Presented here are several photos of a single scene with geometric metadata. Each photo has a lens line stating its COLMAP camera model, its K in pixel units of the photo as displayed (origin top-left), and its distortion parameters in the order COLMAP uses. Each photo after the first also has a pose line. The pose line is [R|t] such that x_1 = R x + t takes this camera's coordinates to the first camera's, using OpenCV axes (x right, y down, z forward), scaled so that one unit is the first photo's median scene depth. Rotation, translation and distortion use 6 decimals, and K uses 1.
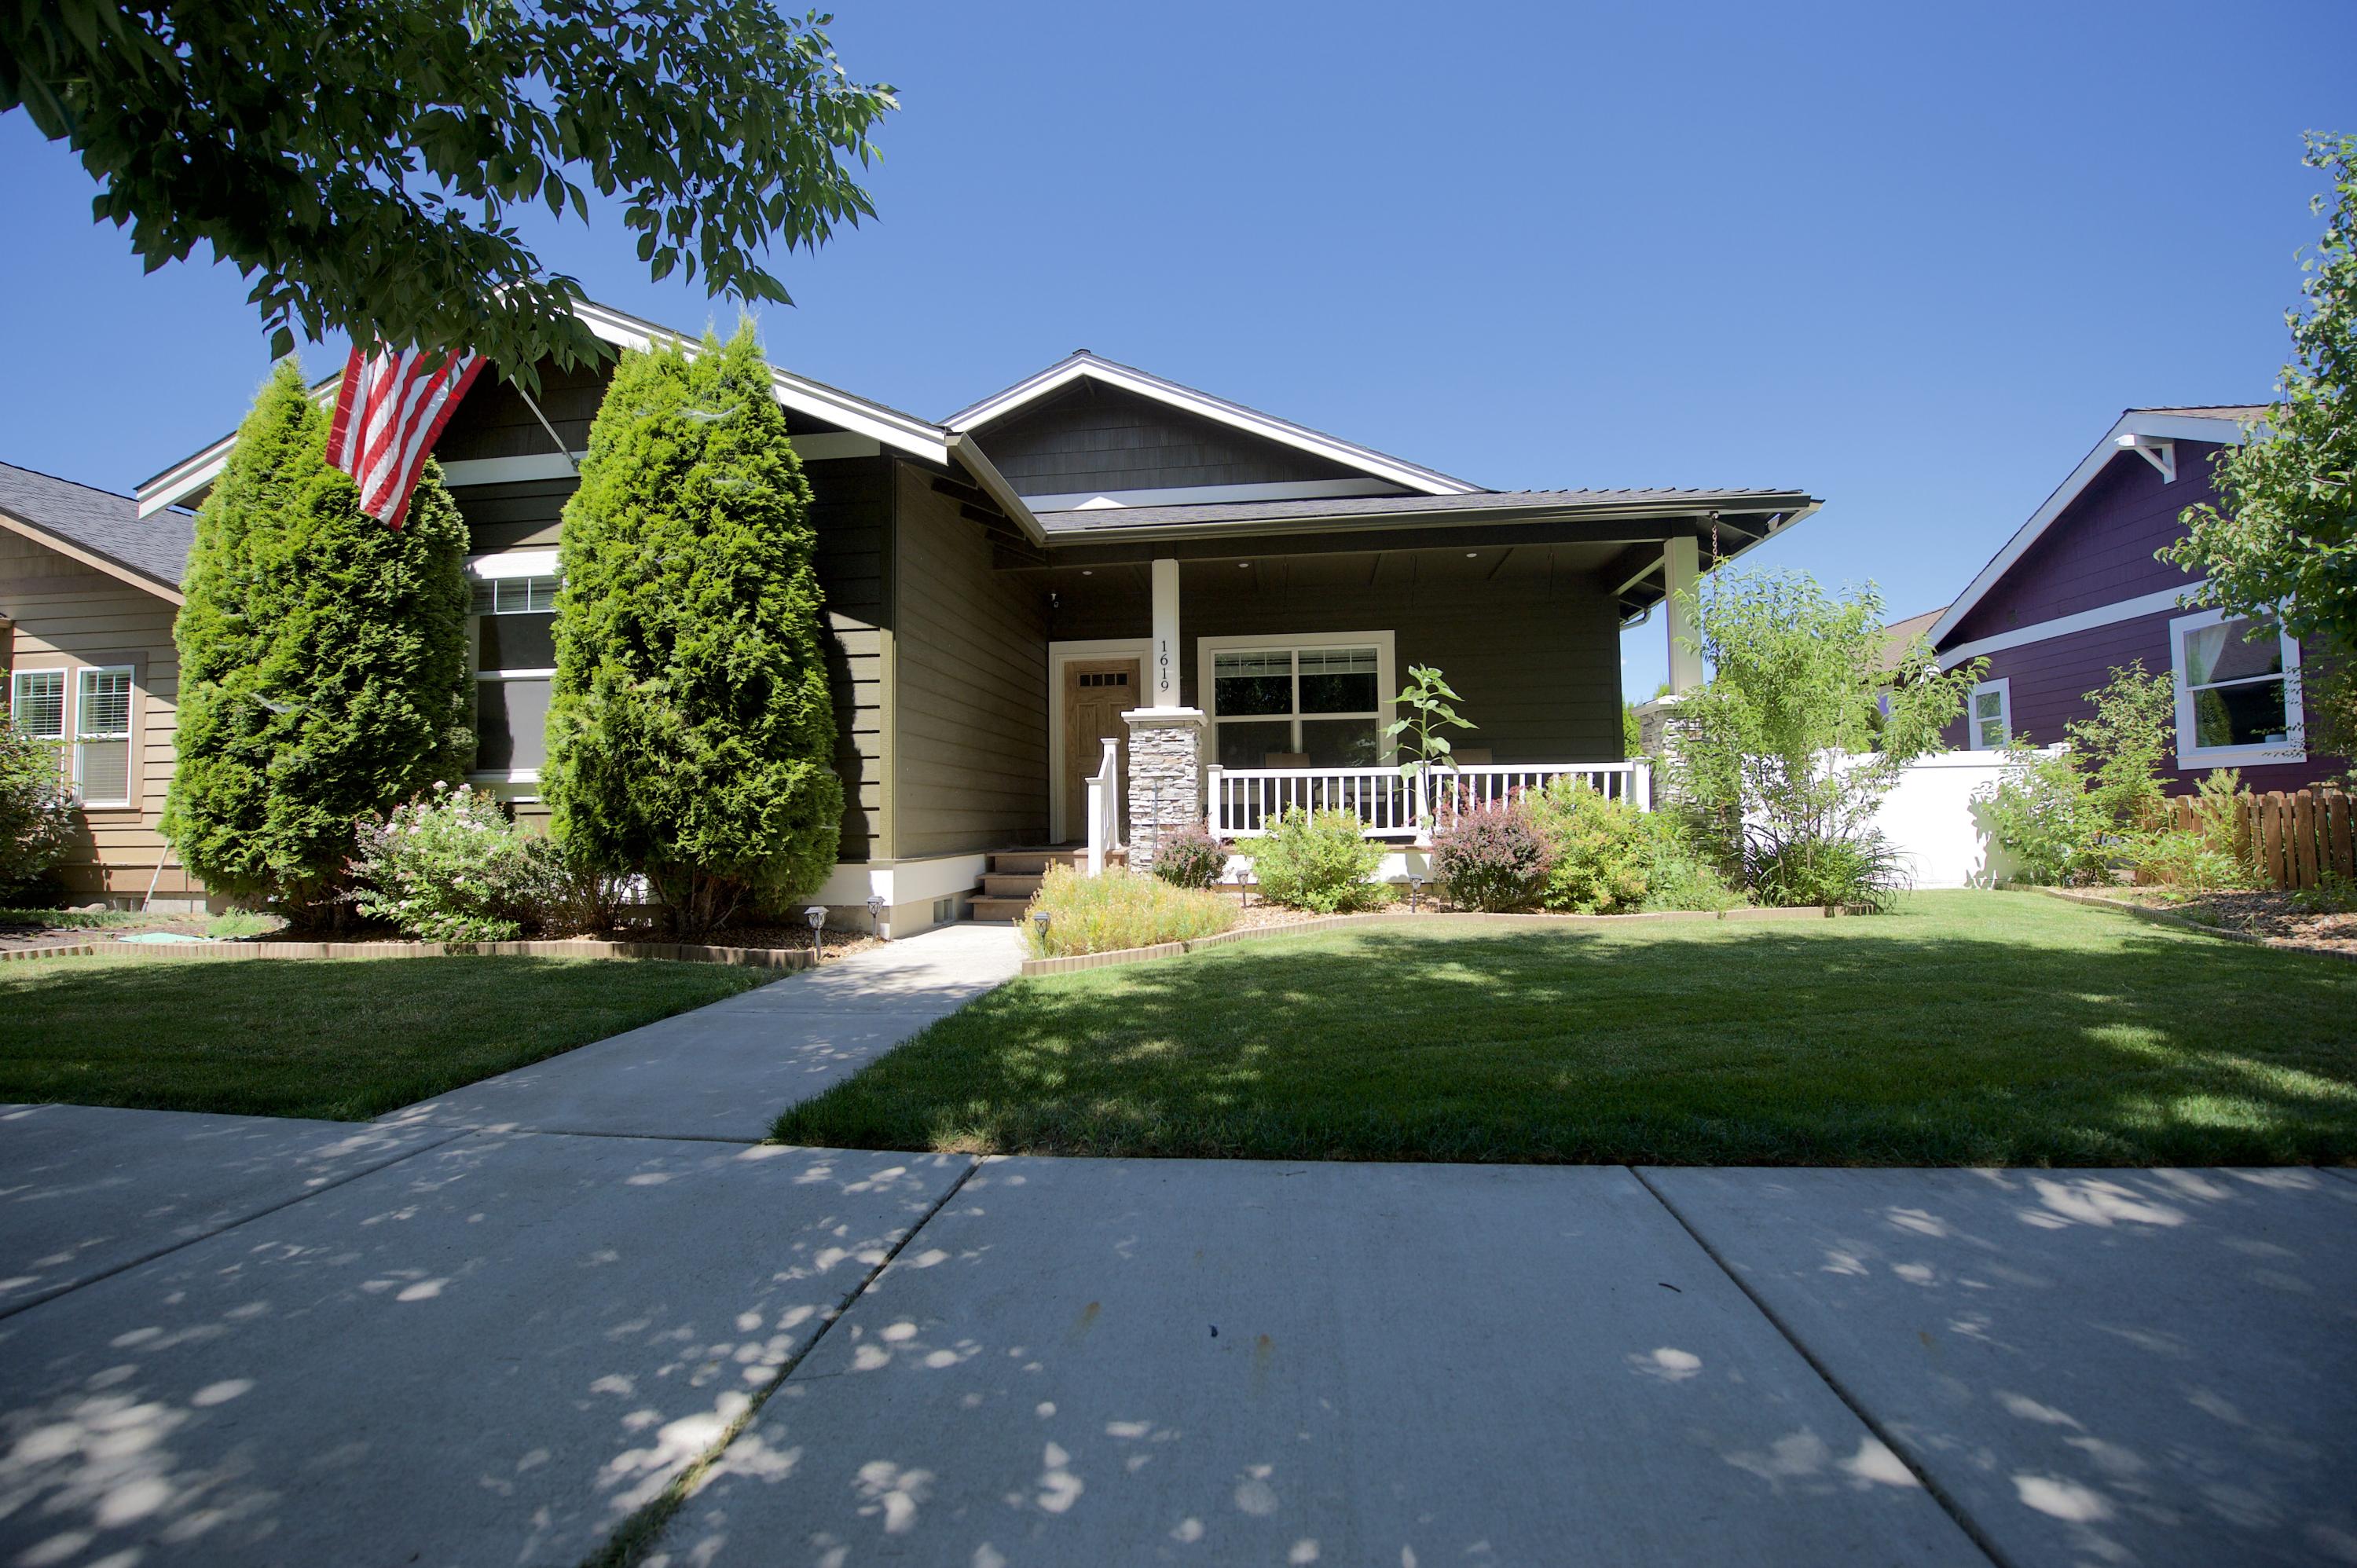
lens RADIAL K [[935.5, 0, 1178.5], [0, 935.5, 784.0], [0, 0, 1]] dist [0.000316, 0.000036]
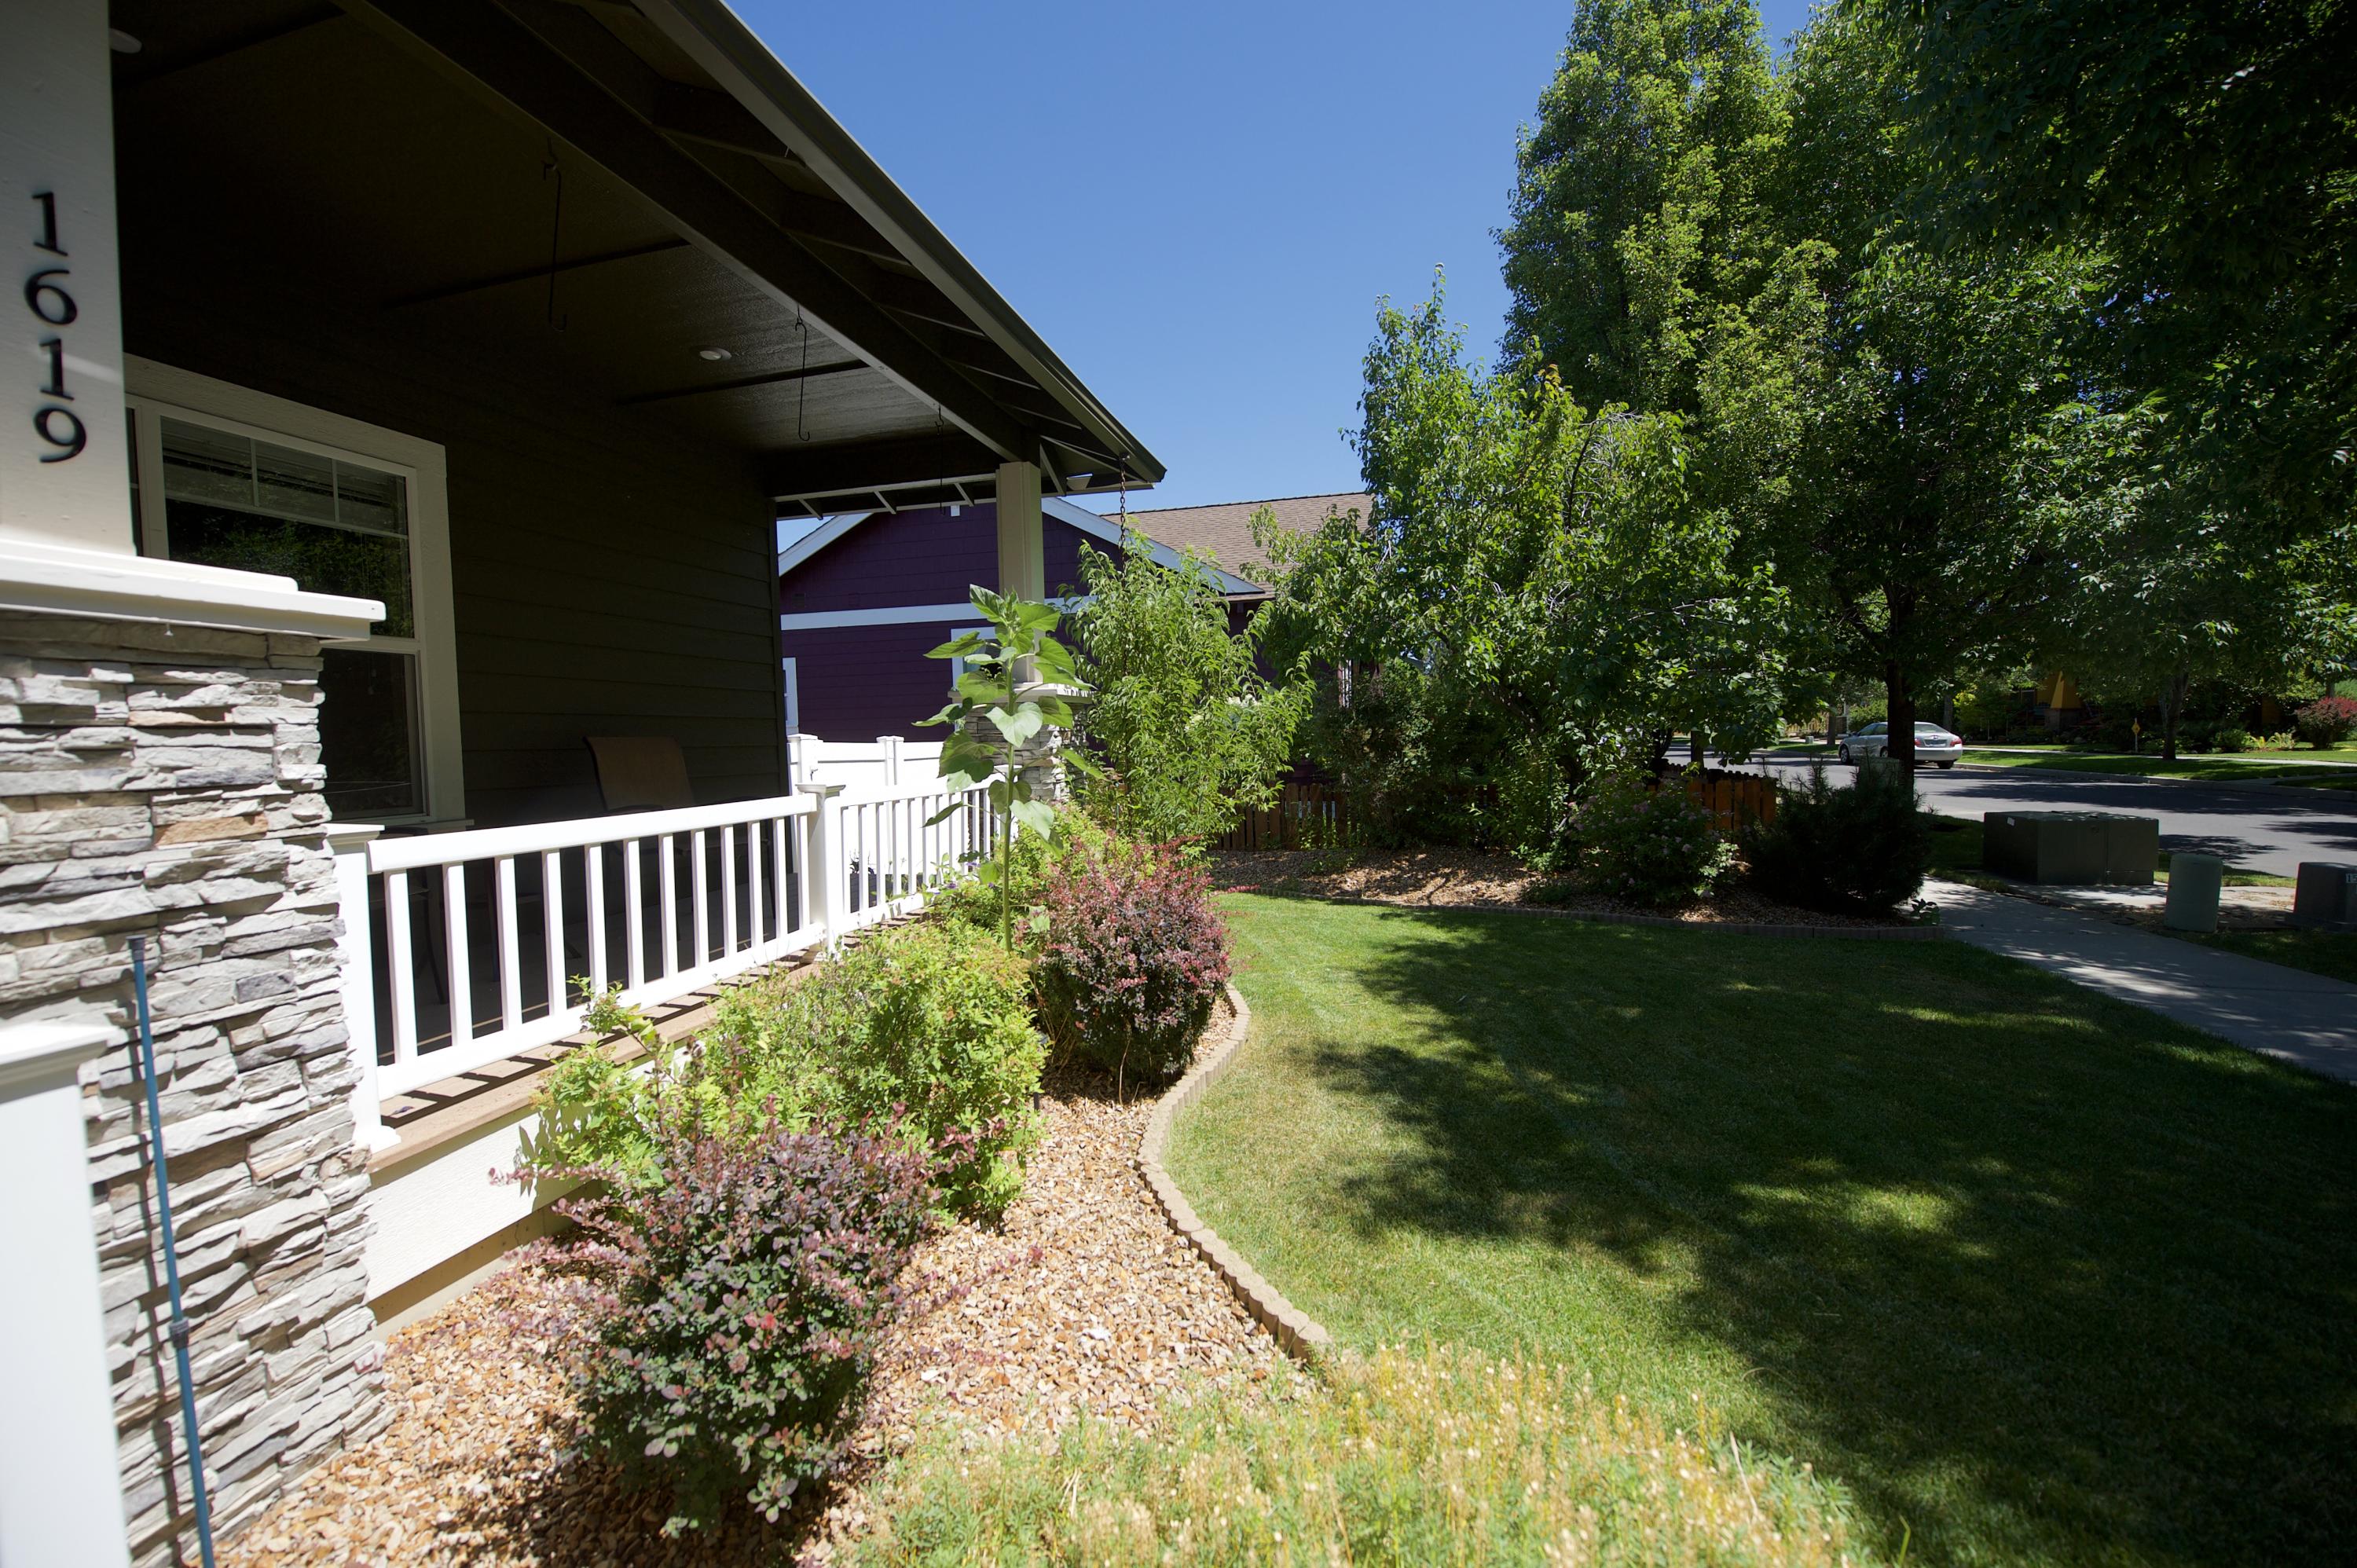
lens RADIAL K [[935.5, 0, 1178.5], [0, 935.5, 784.0], [0, 0, 1]] dist [0.000316, 0.000036]
pose [[0.141163, -0.047458, 0.988848, -0.177513], [-0.012492, 0.998685, 0.049713, -0.047035], [-0.989908, -0.019370, 0.140384, 0.763873]]
